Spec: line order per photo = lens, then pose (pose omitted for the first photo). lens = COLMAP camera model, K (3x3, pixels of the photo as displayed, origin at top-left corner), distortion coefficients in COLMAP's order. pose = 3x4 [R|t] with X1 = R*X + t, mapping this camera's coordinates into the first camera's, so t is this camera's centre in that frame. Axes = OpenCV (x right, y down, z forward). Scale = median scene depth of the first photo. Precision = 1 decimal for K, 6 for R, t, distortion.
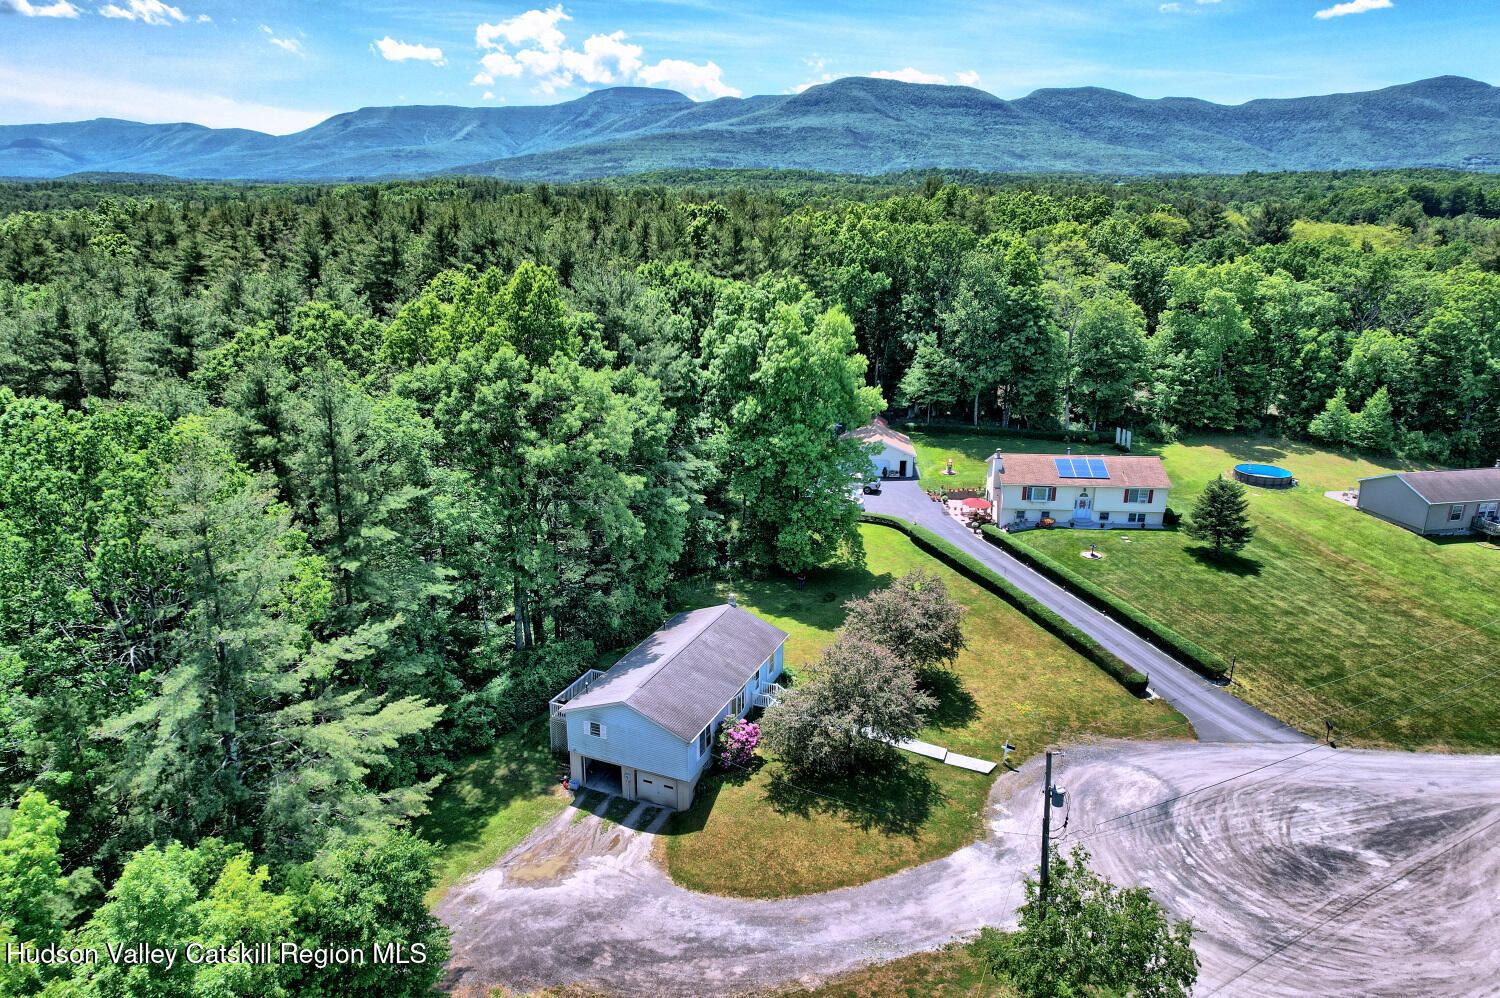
lens RADIAL K [[946.2, 0, 749.8], [0, 946.2, 492.2], [0, 0, 1]] dist [-0.008544, 0.013280]
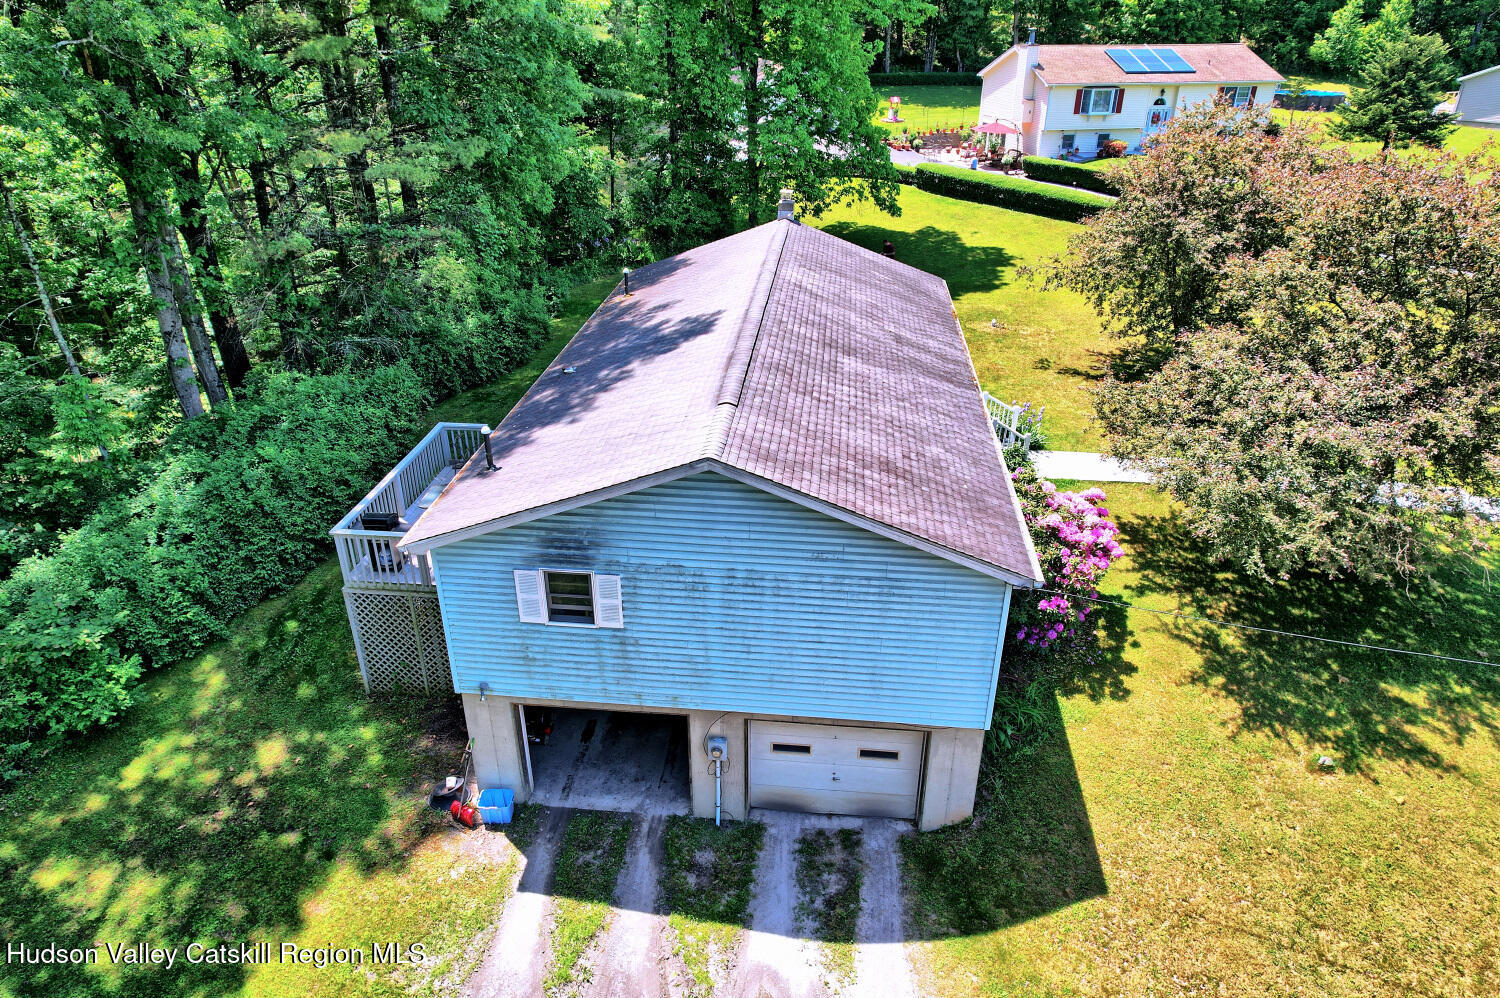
lens RADIAL K [[946.2, 0, 751.6], [0, 946.2, 497.7], [0, 0, 1]] dist [-0.008544, 0.013280]
pose [[0.953119, -0.144497, 0.265866, -0.174811], [0.091046, 0.974847, 0.203430, 0.174943], [-0.288573, -0.169687, 0.942301, 0.735795]]
